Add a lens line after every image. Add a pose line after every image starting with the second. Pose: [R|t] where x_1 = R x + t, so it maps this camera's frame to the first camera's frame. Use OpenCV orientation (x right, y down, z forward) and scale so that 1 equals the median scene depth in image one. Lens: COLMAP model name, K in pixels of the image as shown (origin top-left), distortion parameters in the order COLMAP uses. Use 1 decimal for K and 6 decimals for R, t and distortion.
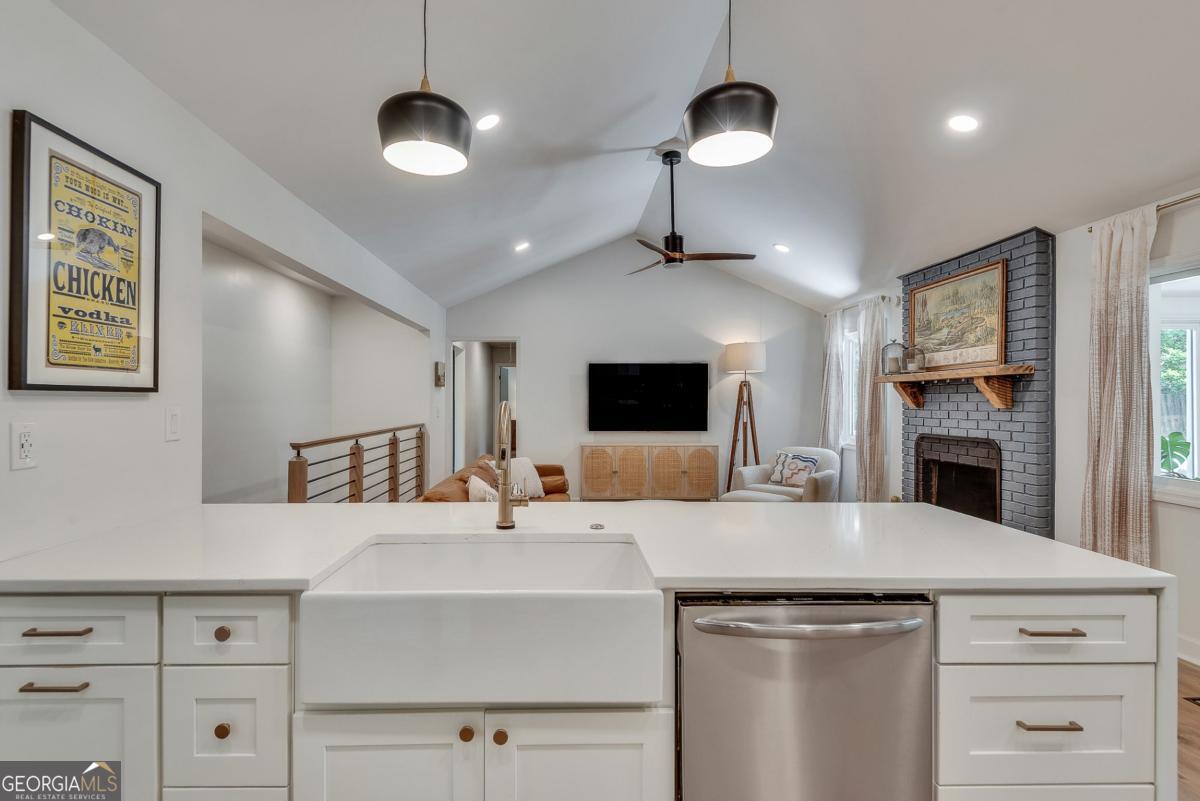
lens RADIAL K [[584.2, 0, 564.3], [0, 584.2, 398.7], [0, 0, 1]] dist [0.016250, -0.002873]
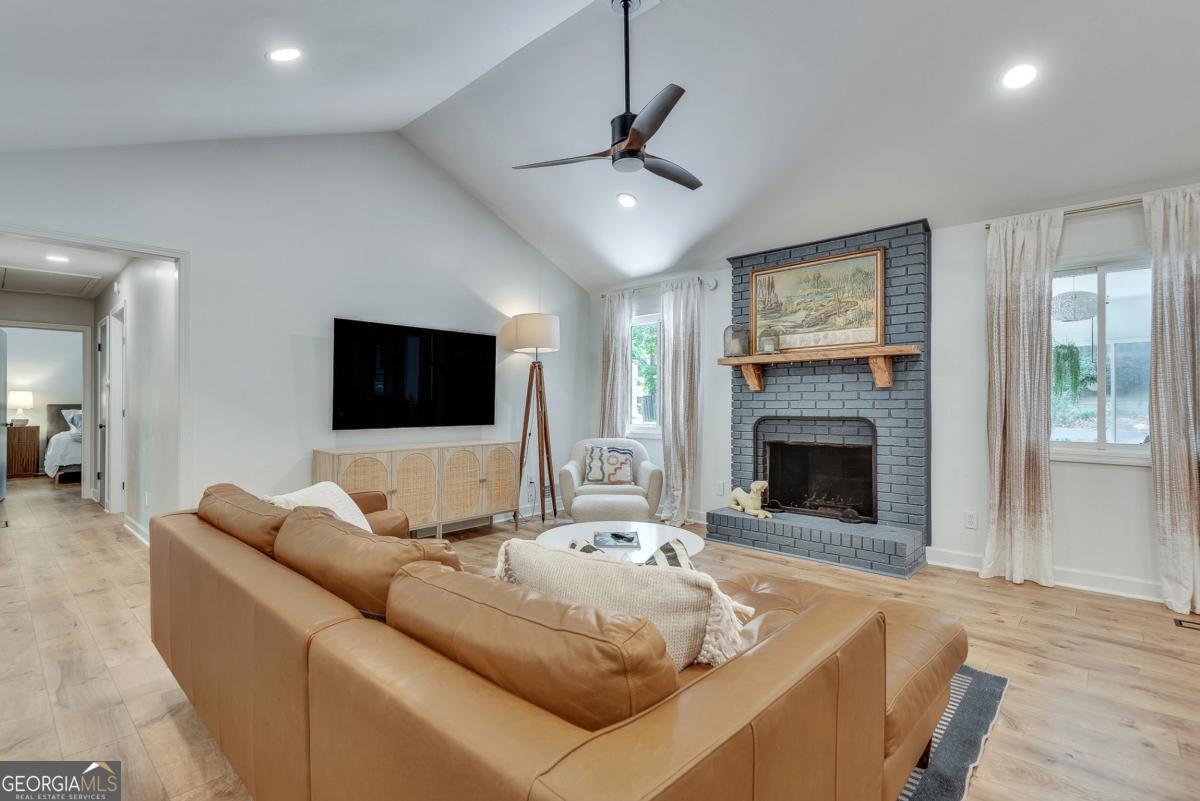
lens RADIAL K [[560.9, 0, 597.7], [0, 560.9, 401.6], [0, 0, 1]] dist [0.033810, -0.015155]
pose [[0.683046, 0.004727, 0.730360, -0.347970], [-0.003449, 0.999989, -0.003247, 0.046990], [-0.730367, -0.000301, 0.683055, 0.681835]]
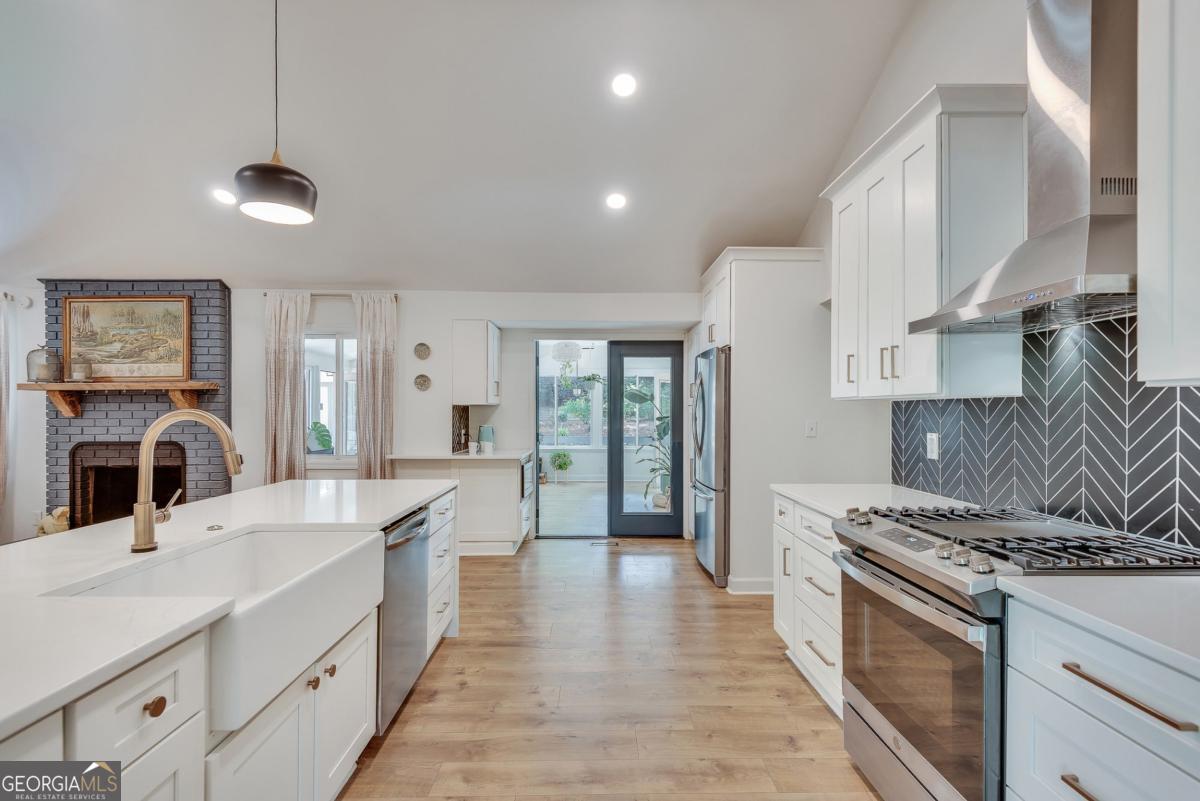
lens RADIAL K [[560.9, 0, 590.2], [0, 560.9, 414.2], [0, 0, 1]] dist [0.033810, -0.015155]
pose [[0.006702, -0.007914, 0.999946, -0.451891], [-0.002638, 0.999965, 0.007932, 0.001327], [-0.999974, -0.002691, 0.006681, 0.144246]]
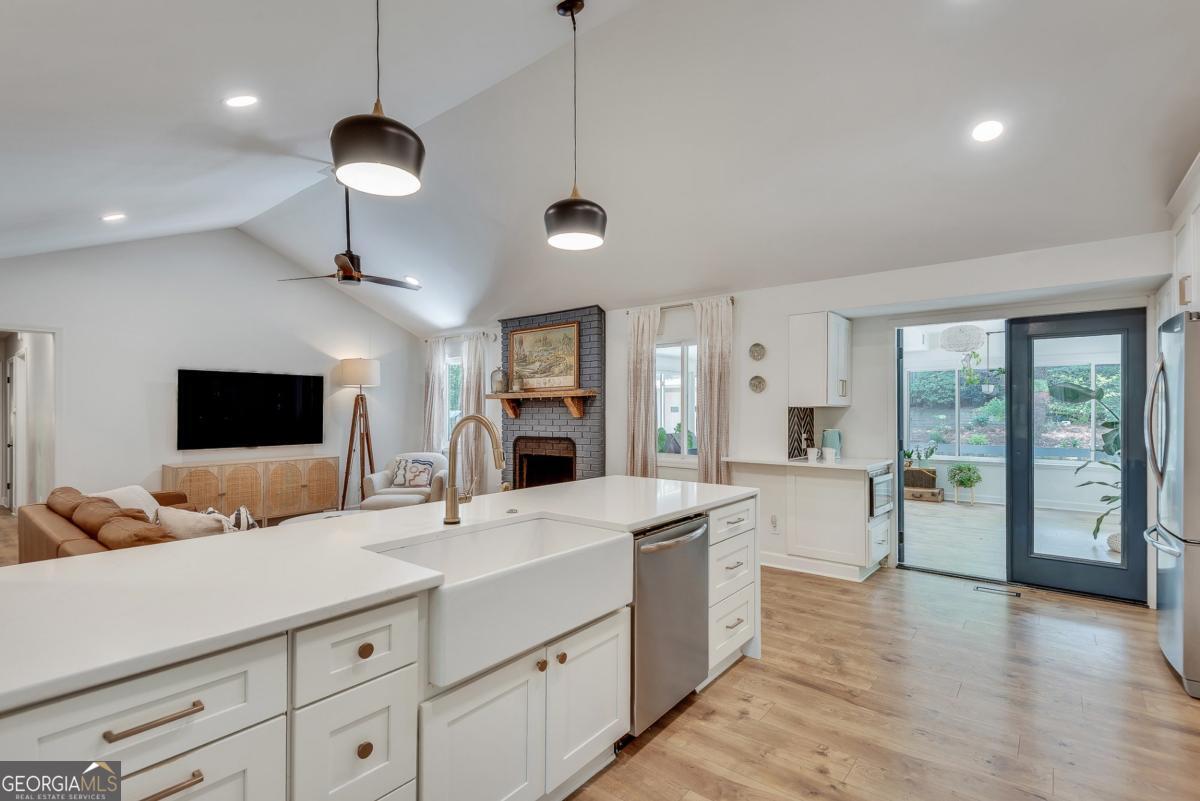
lens RADIAL K [[560.9, 0, 591.5], [0, 560.9, 409.5], [0, 0, 1]] dist [0.033810, -0.015155]
pose [[0.637738, 0.001524, 0.770252, -0.365067], [0.000318, 0.999997, -0.002242, -0.001062], [-0.770253, 0.001674, 0.637736, 0.034835]]
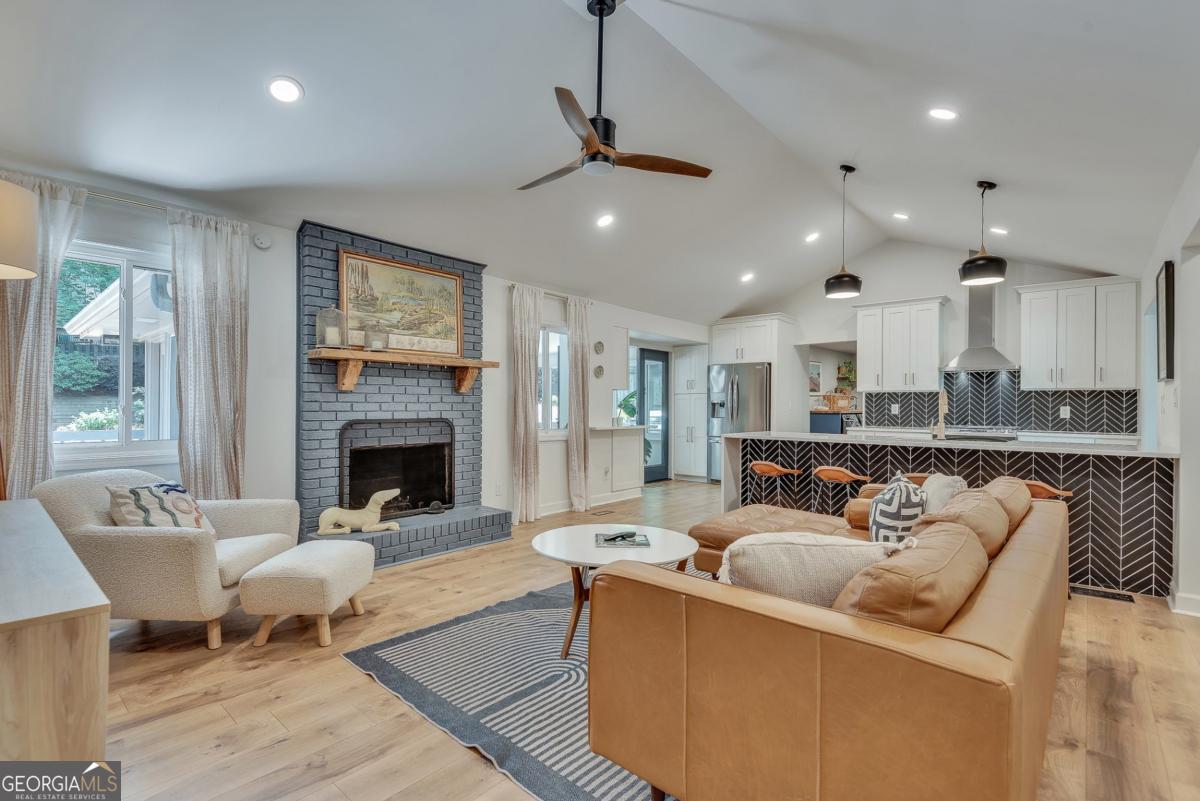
lens RADIAL K [[560.9, 0, 601.7], [0, 560.9, 401.5], [0, 0, 1]] dist [0.033810, -0.015155]
pose [[-0.752371, 0.000456, 0.658739, -0.278469], [-0.009125, 0.999897, -0.011114, 0.045931], [-0.658676, -0.014373, -0.752289, 1.711683]]
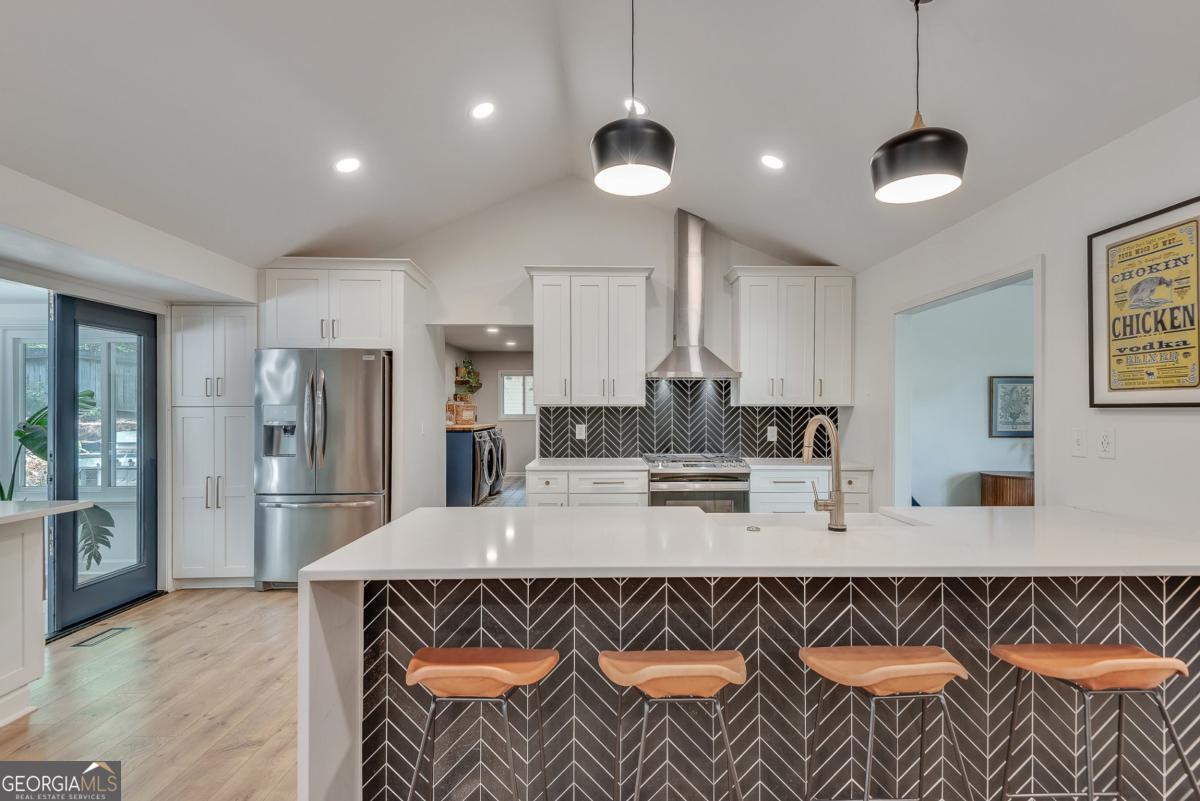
lens RADIAL K [[560.9, 0, 609.0], [0, 560.9, 413.4], [0, 0, 1]] dist [0.033810, -0.015155]
pose [[-0.999910, -0.001843, -0.013270, 0.156937], [-0.001887, 0.999993, 0.003319, -0.001069], [0.013264, 0.003344, -0.999906, 0.947427]]
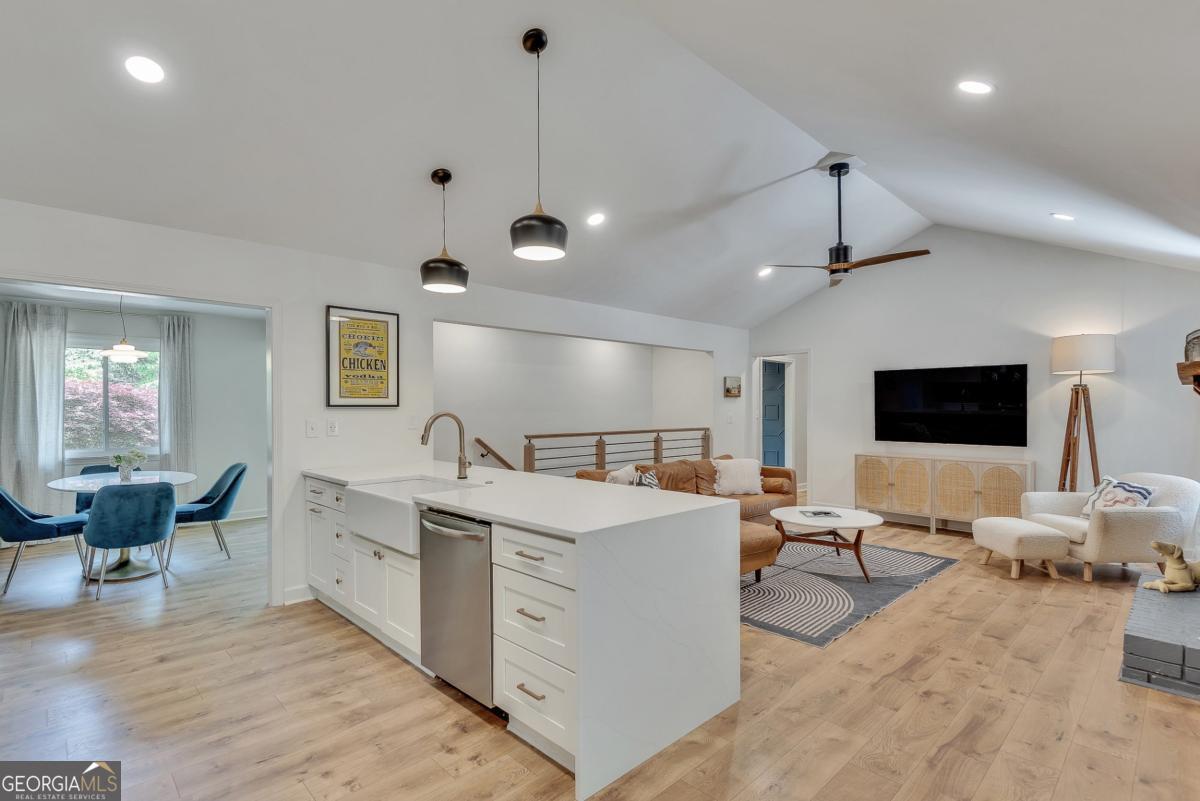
lens RADIAL K [[560.9, 0, 601.8], [0, 560.9, 412.3], [0, 0, 1]] dist [0.033810, -0.015155]
pose [[0.696100, 0.004536, -0.717931, 0.699692], [0.002988, 0.999953, 0.009215, -0.003225], [0.717939, -0.008560, 0.696053, 0.027111]]
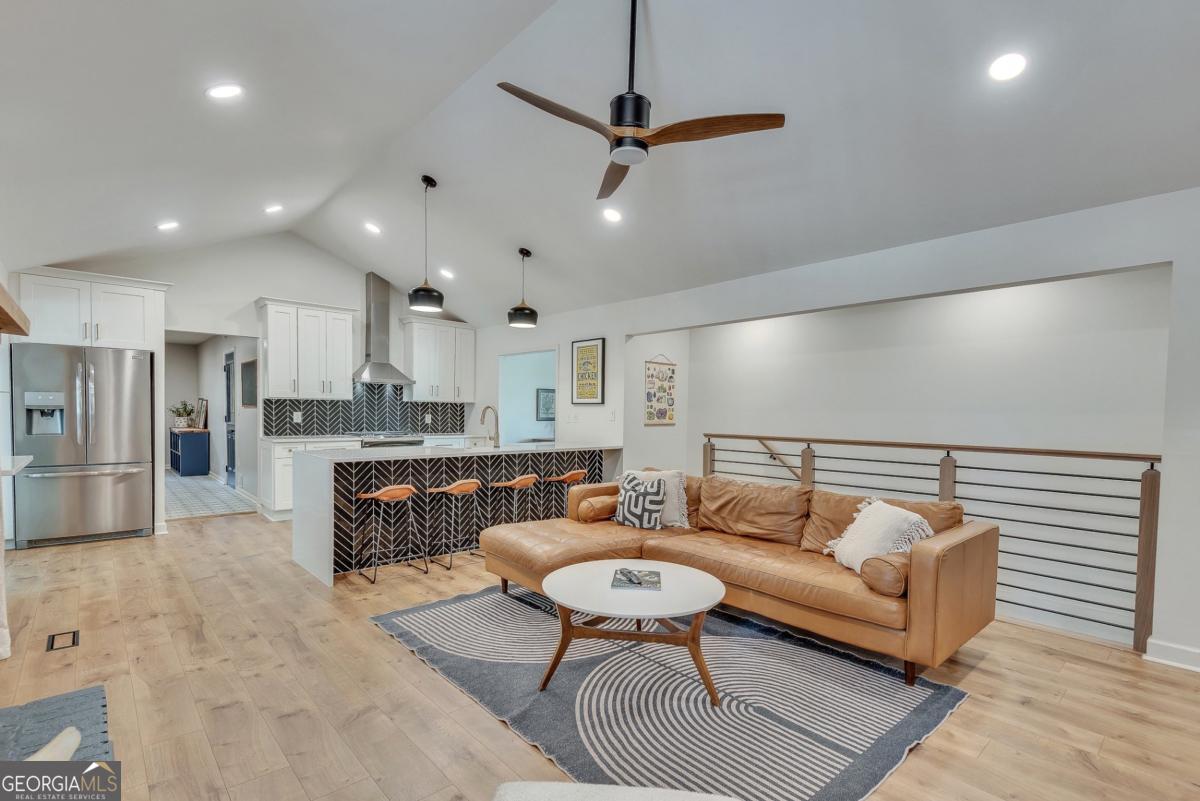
lens RADIAL K [[560.9, 0, 606.2], [0, 560.9, 421.8], [0, 0, 1]] dist [0.033810, -0.015155]
pose [[-0.737430, 0.000967, -0.675423, 0.660154], [-0.012178, 0.999817, 0.014728, 0.019804], [0.675314, 0.019086, -0.737283, 1.616893]]
